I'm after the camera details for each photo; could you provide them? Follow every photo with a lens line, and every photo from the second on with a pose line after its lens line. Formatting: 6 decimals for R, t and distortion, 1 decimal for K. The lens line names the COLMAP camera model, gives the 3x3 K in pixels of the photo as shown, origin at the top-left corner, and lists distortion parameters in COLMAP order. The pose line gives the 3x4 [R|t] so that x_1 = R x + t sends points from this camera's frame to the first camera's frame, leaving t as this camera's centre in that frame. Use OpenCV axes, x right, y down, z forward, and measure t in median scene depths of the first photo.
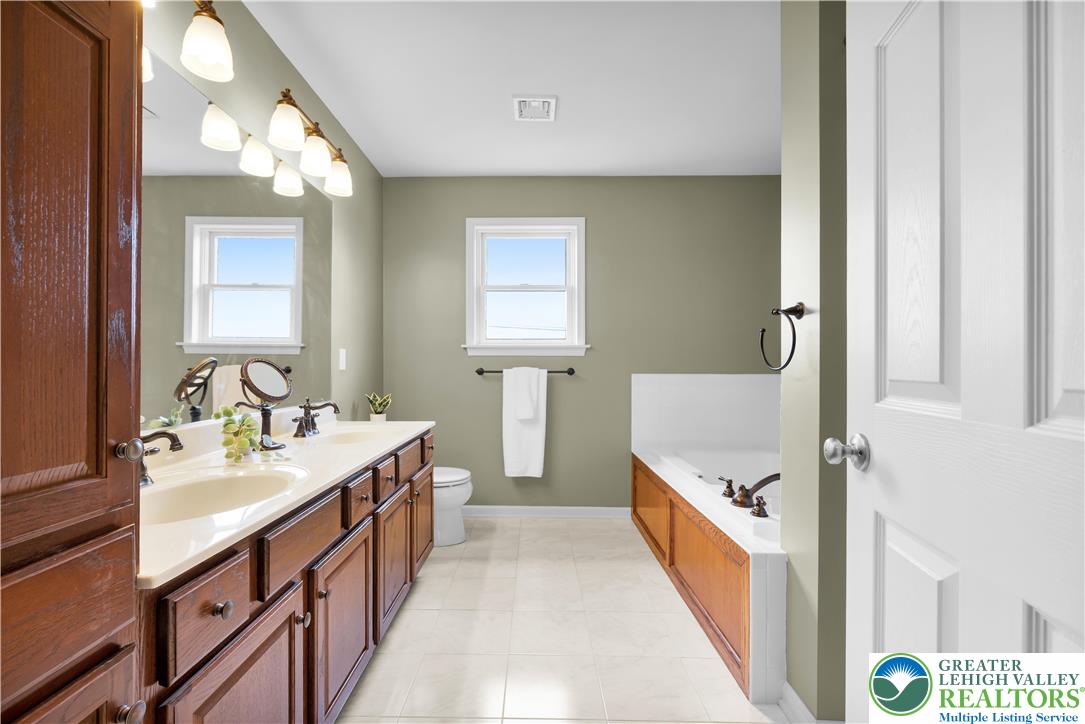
lens RADIAL K [[473.0, 0, 543.8], [0, 473.0, 359.4], [0, 0, 1]] dist [-0.000159, 0.000164]
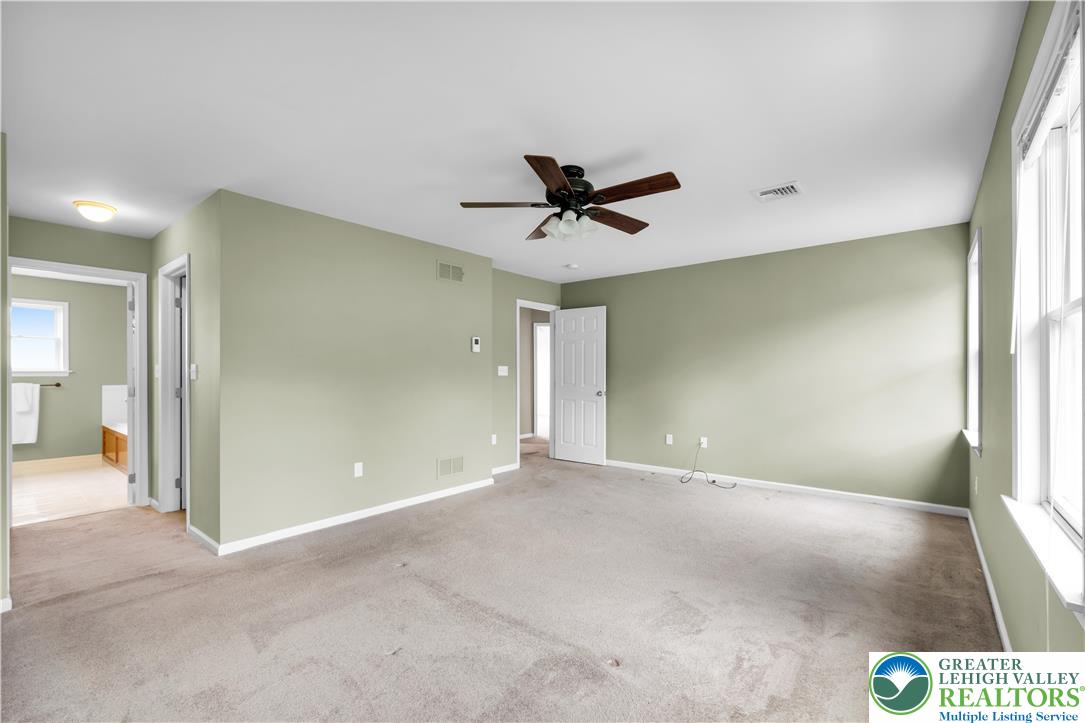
lens RADIAL K [[473.0, 0, 544.4], [0, 473.0, 370.3], [0, 0, 1]] dist [-0.000159, 0.000164]
pose [[0.622399, 0.000822, 0.782700, -0.211006], [0.001313, 0.999997, -0.002094, -0.025490], [-0.782699, 0.002331, 0.622396, -1.679668]]
